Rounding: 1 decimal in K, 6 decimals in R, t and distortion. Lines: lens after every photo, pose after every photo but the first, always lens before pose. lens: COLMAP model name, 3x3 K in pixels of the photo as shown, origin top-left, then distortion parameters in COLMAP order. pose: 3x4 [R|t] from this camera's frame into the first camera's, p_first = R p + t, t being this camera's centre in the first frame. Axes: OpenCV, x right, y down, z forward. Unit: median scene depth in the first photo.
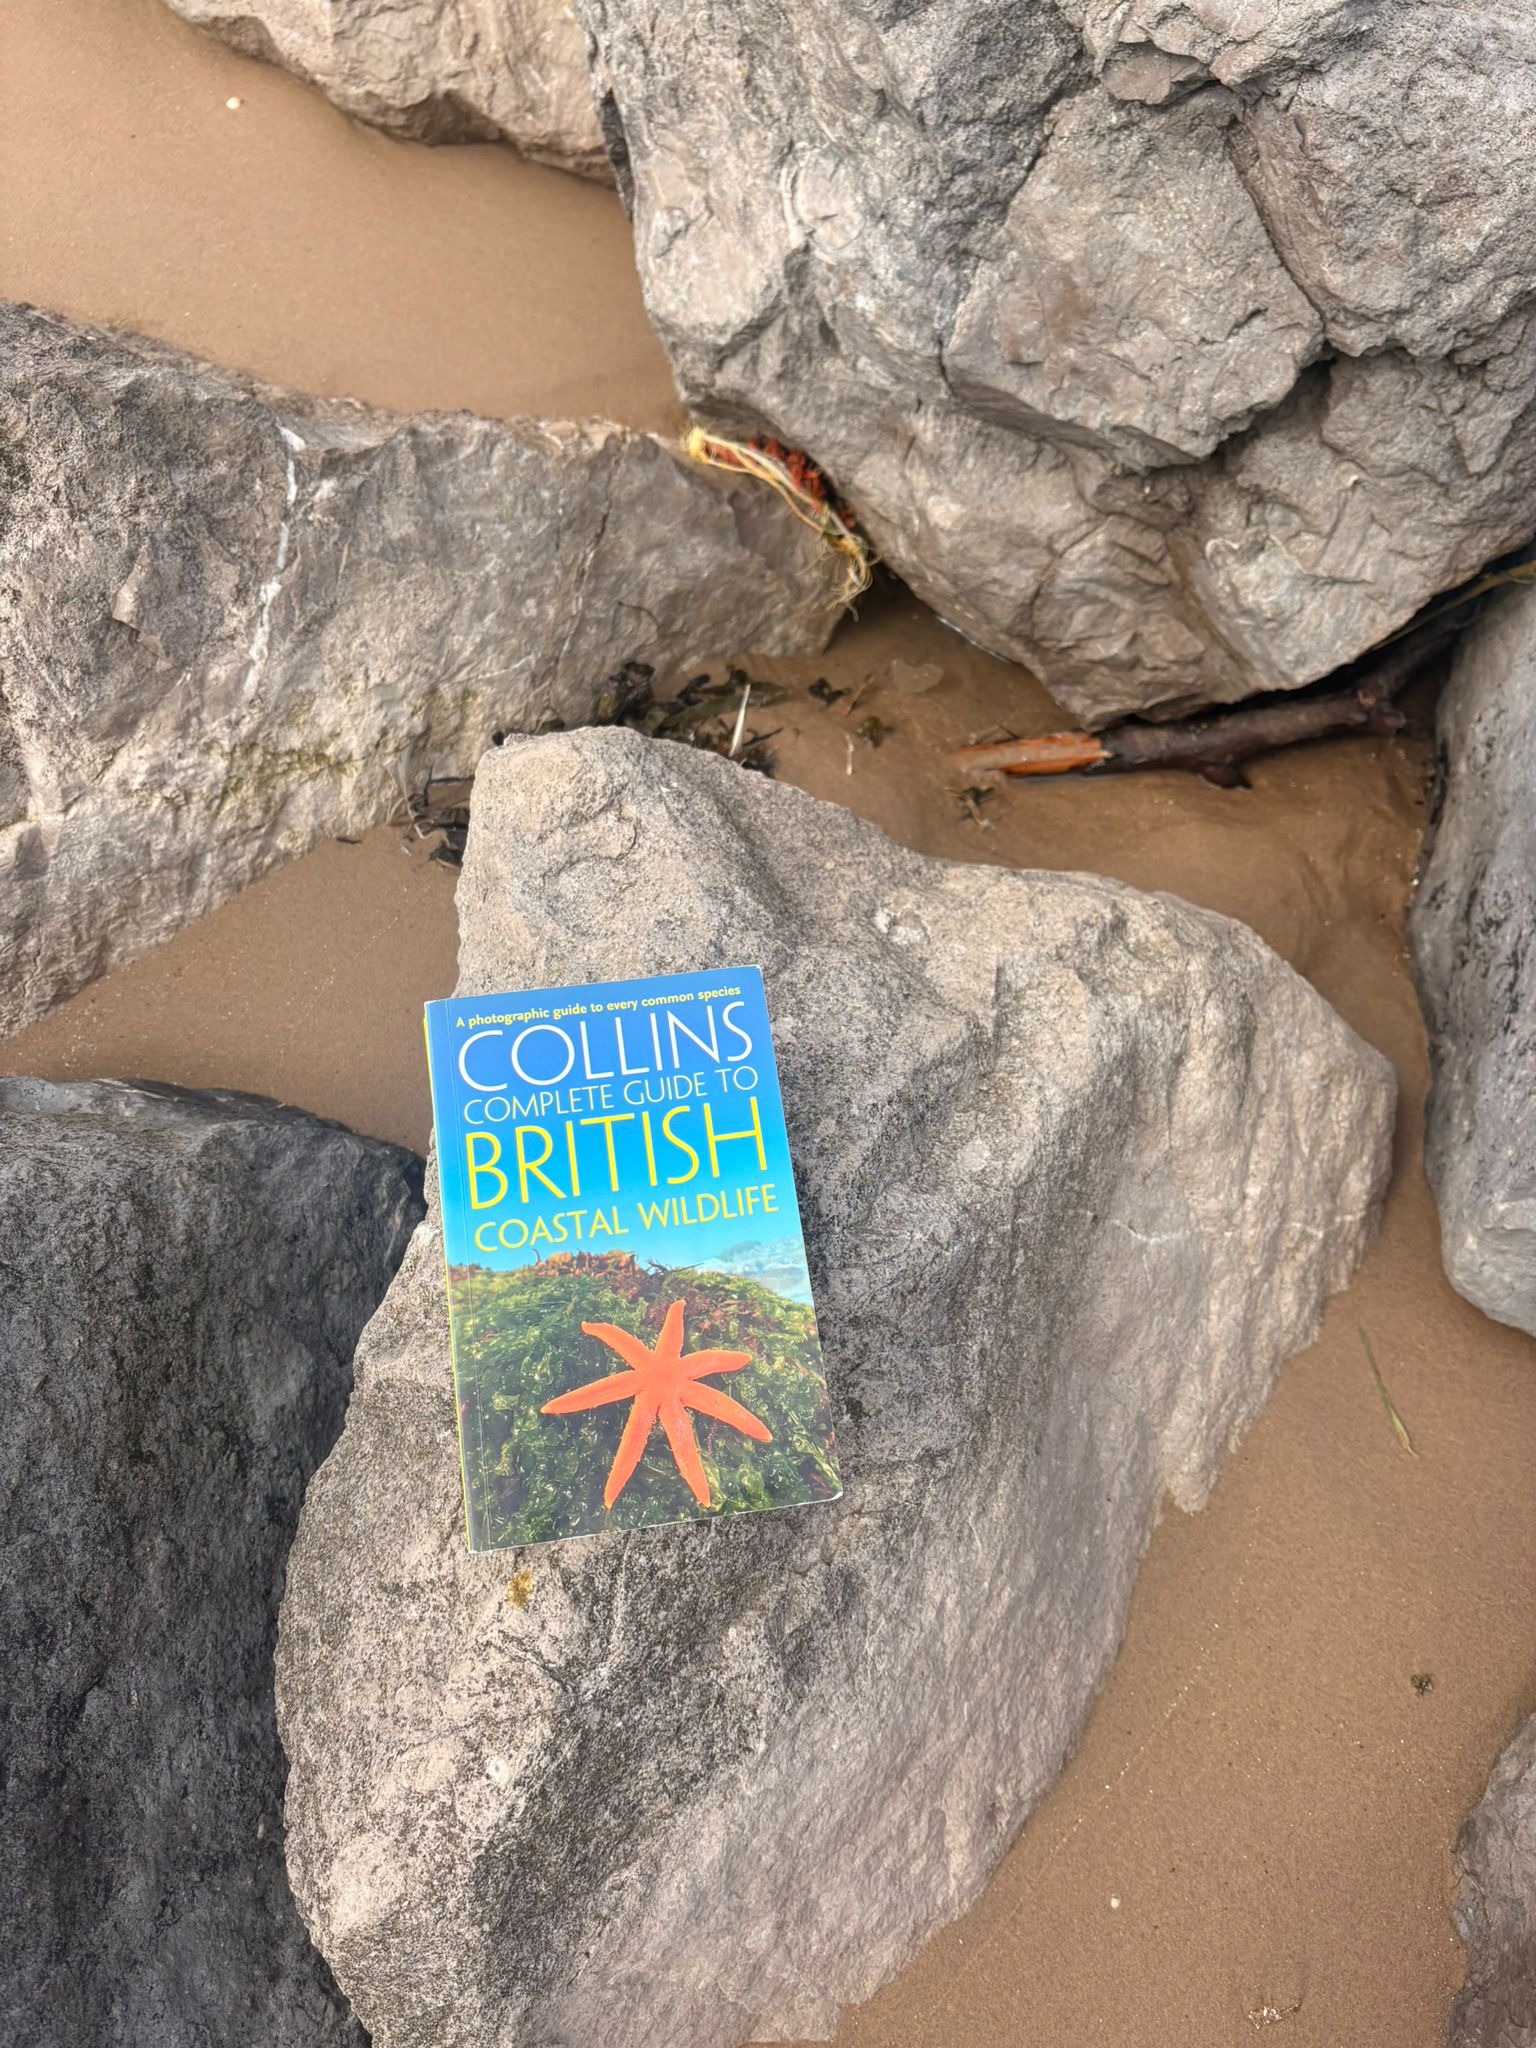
lens RADIAL K [[1527.0, 0, 768.0], [0, 1527.0, 1024.0], [0, 0, 1]] dist [0.057471, -0.082462]
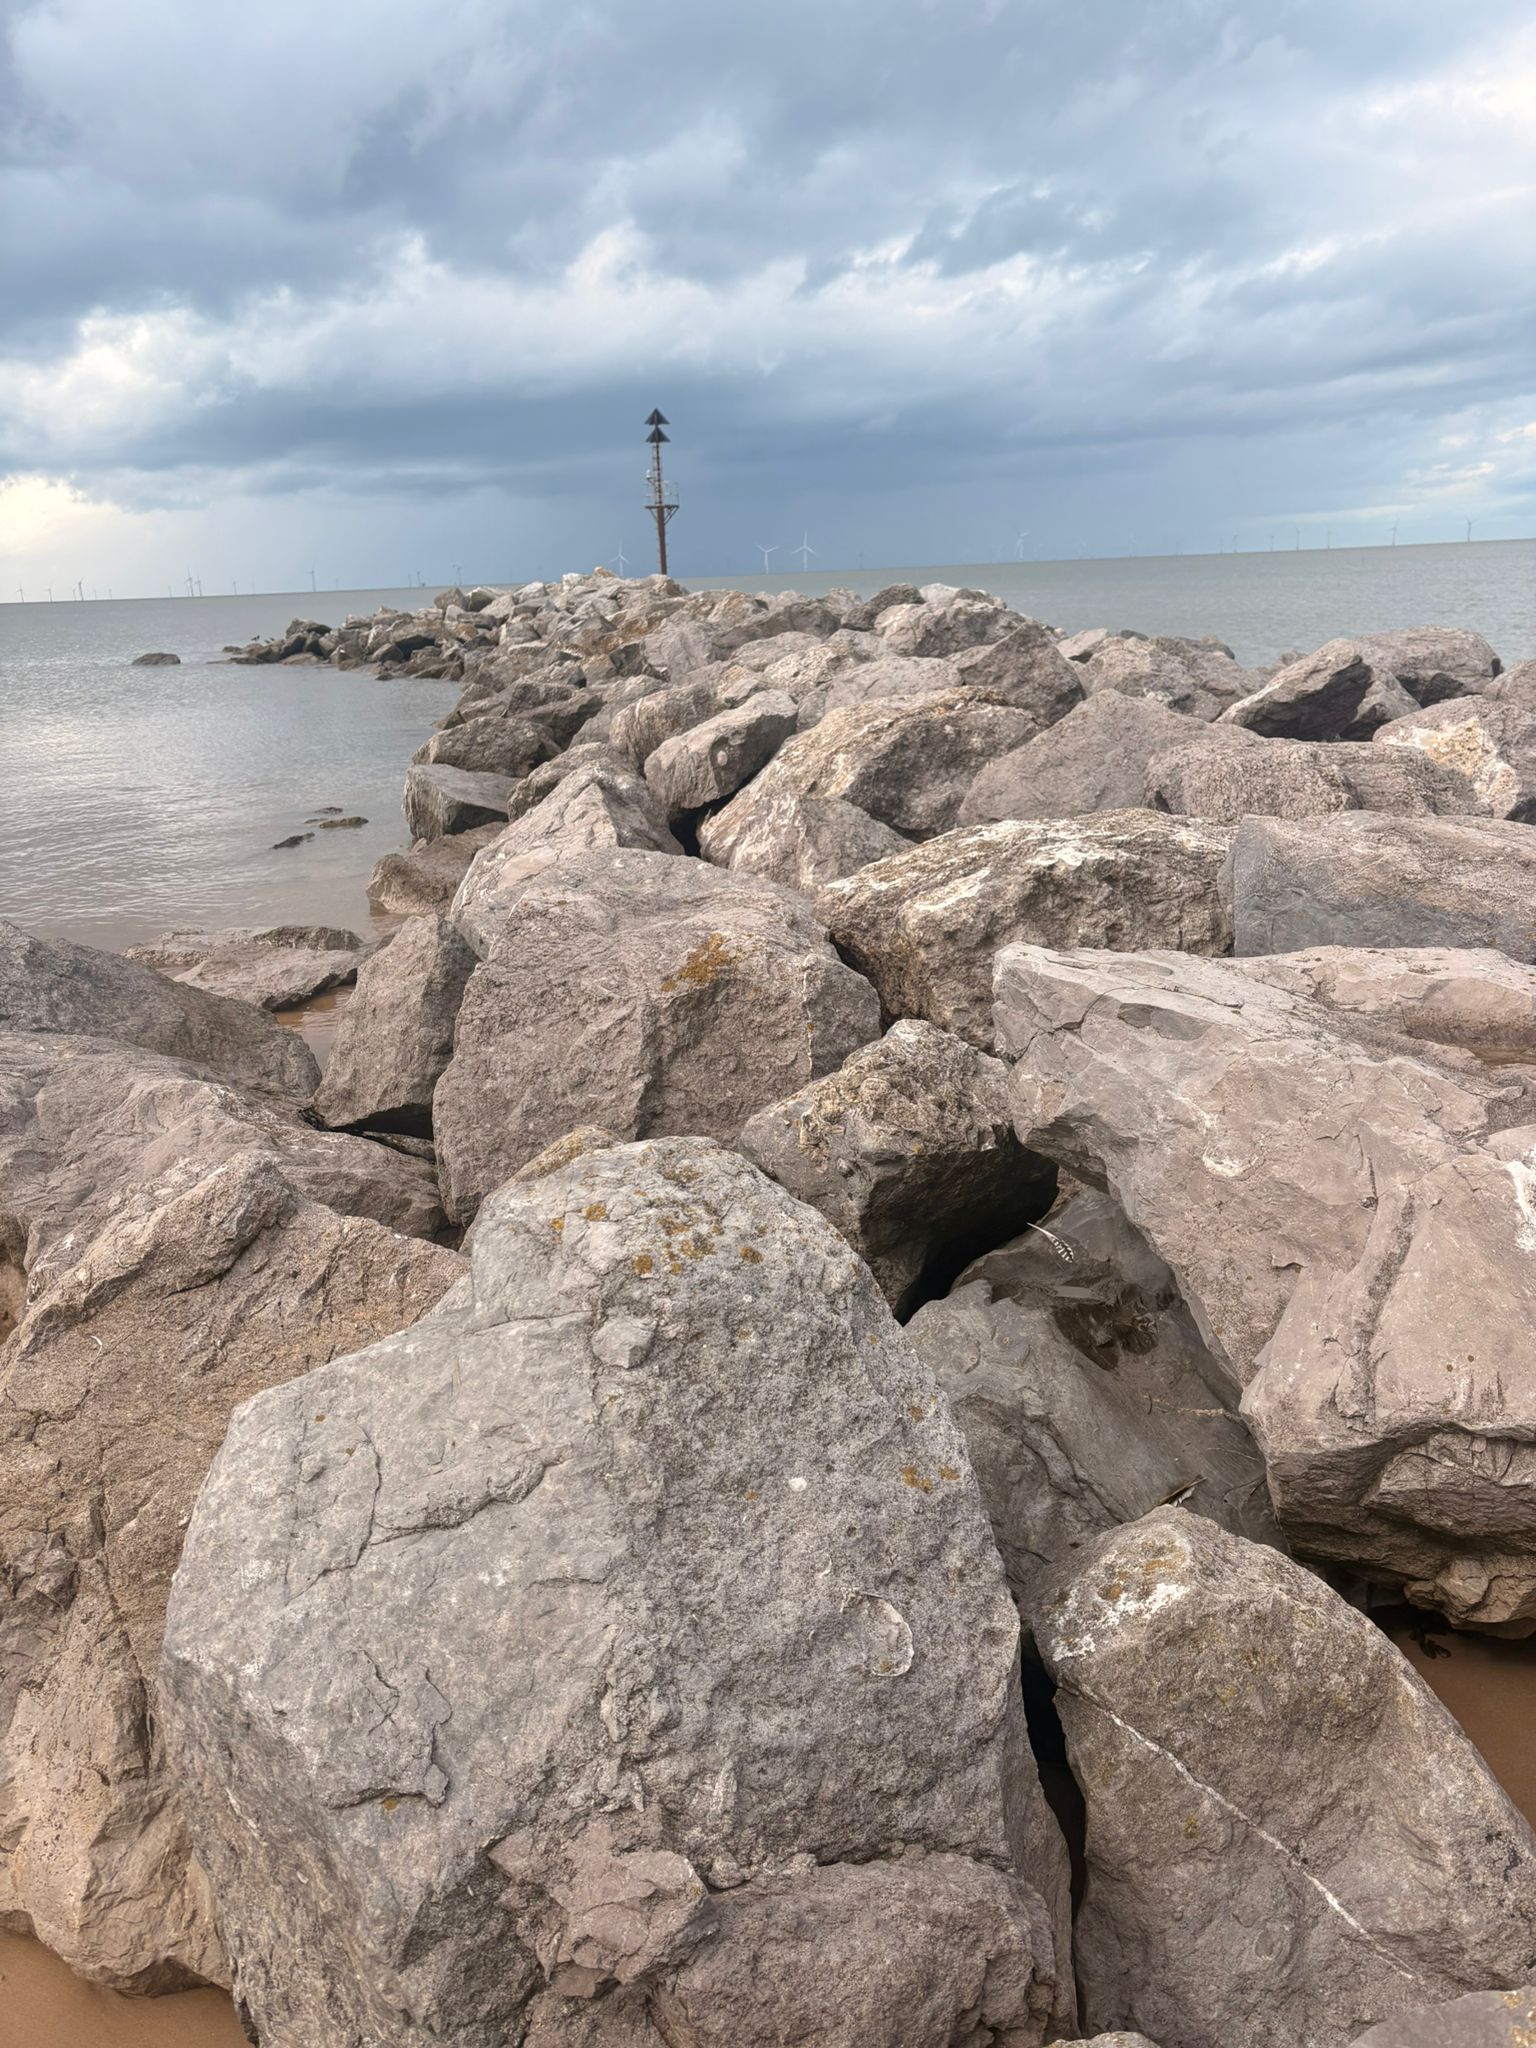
lens RADIAL K [[1527.0, 0, 768.0], [0, 1527.0, 1024.0], [0, 0, 1]] dist [0.057471, -0.082462]
pose [[0.989660, -0.090828, 0.111010, 0.329803], [0.143161, 0.577912, -0.803444, 0.052429], [0.008821, 0.811029, 0.584939, -0.552611]]
